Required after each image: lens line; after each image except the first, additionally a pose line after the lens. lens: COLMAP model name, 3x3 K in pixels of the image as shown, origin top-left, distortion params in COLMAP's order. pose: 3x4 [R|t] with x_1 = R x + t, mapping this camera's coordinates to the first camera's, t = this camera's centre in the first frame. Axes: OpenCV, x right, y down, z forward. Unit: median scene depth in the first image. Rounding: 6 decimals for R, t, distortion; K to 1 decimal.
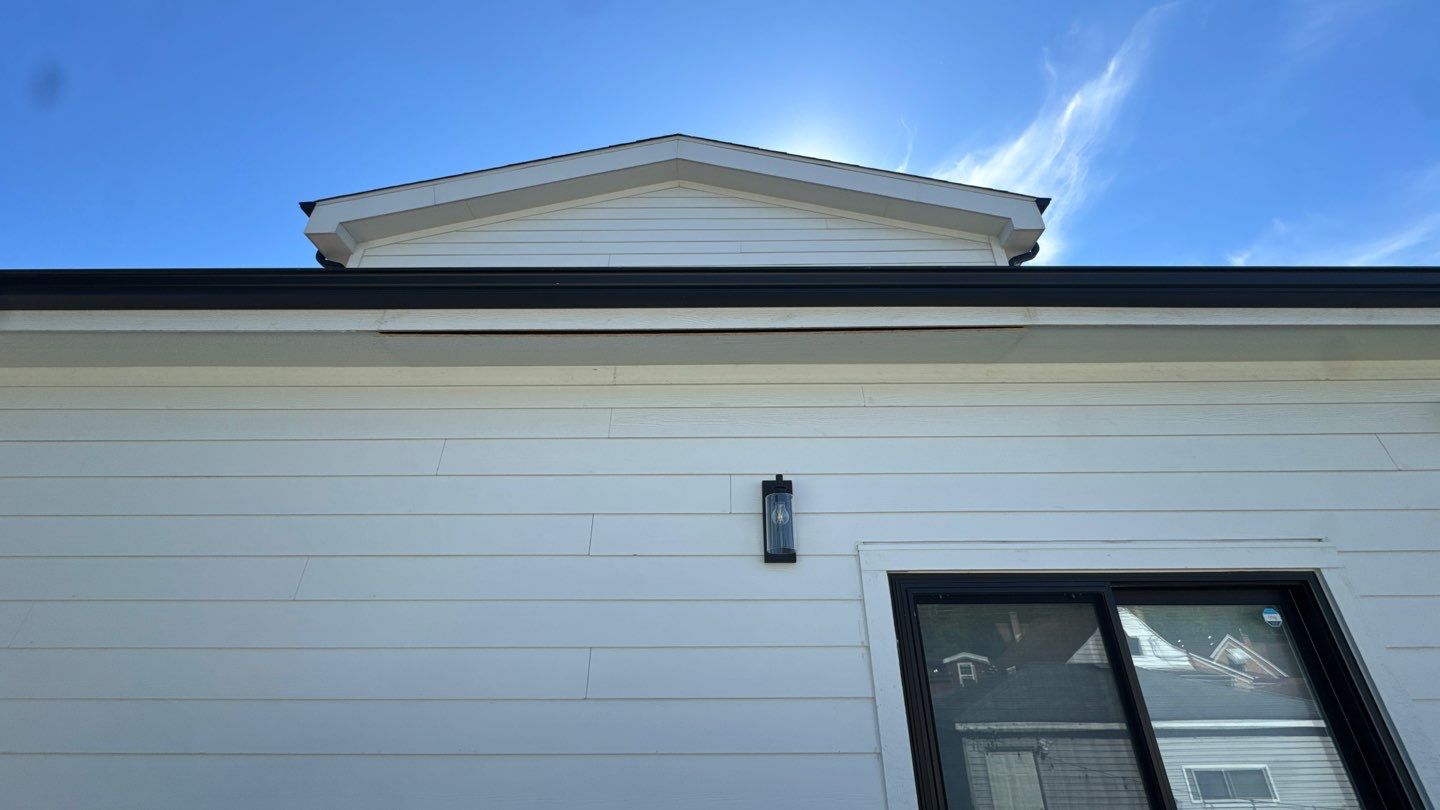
lens RADIAL K [[588.6, 0, 729.5], [0, 588.6, 397.8], [0, 0, 1]] dist [-0.010226, -0.000040]
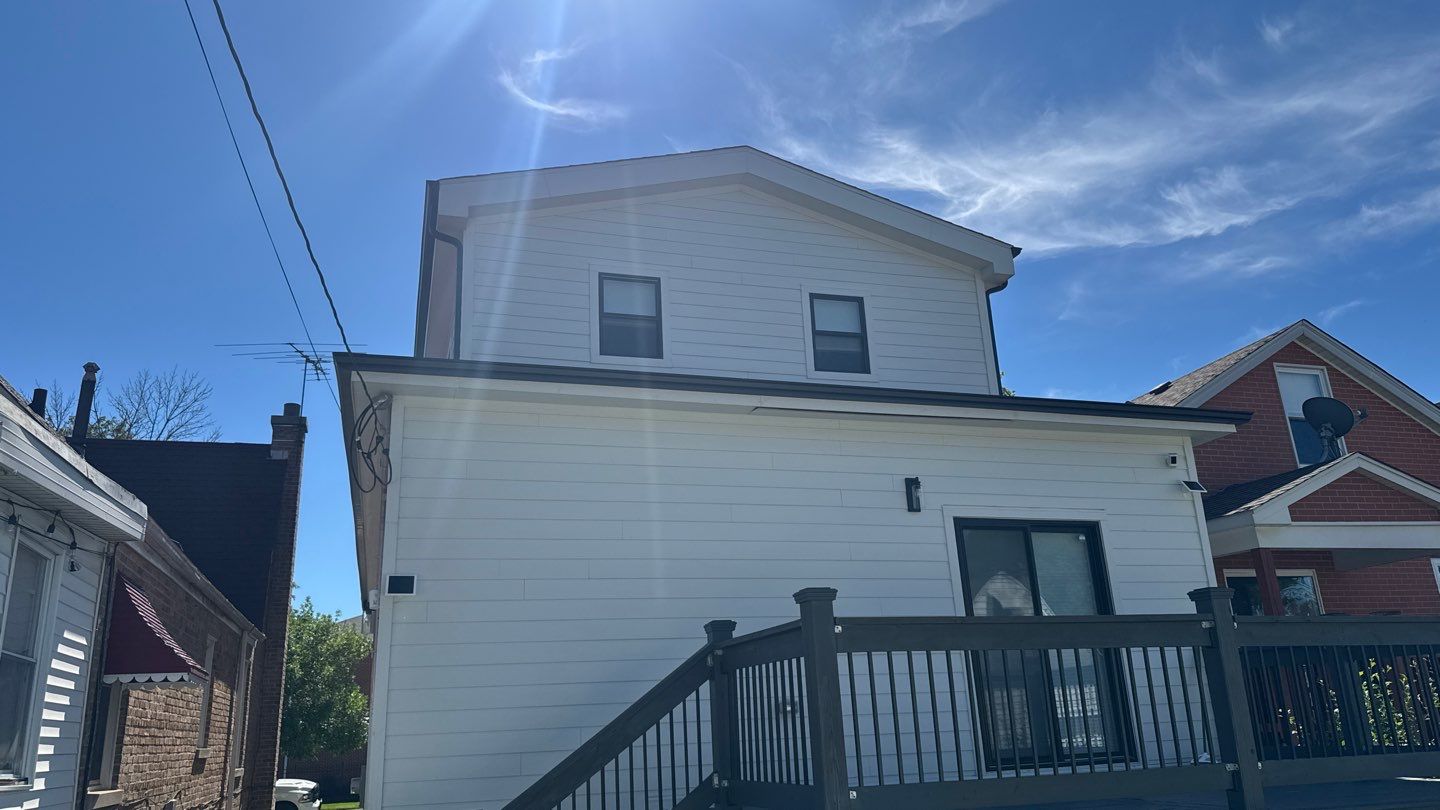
lens RADIAL K [[982.8, 0, 721.9], [0, 982.8, 405.9], [0, 0, 1]] dist [0.001339, -0.003146]
pose [[0.957802, 0.059015, 0.281306, -1.805346], [-0.105129, 0.982811, 0.151761, -0.672508], [-0.267515, -0.174930, 0.947542, -2.519177]]
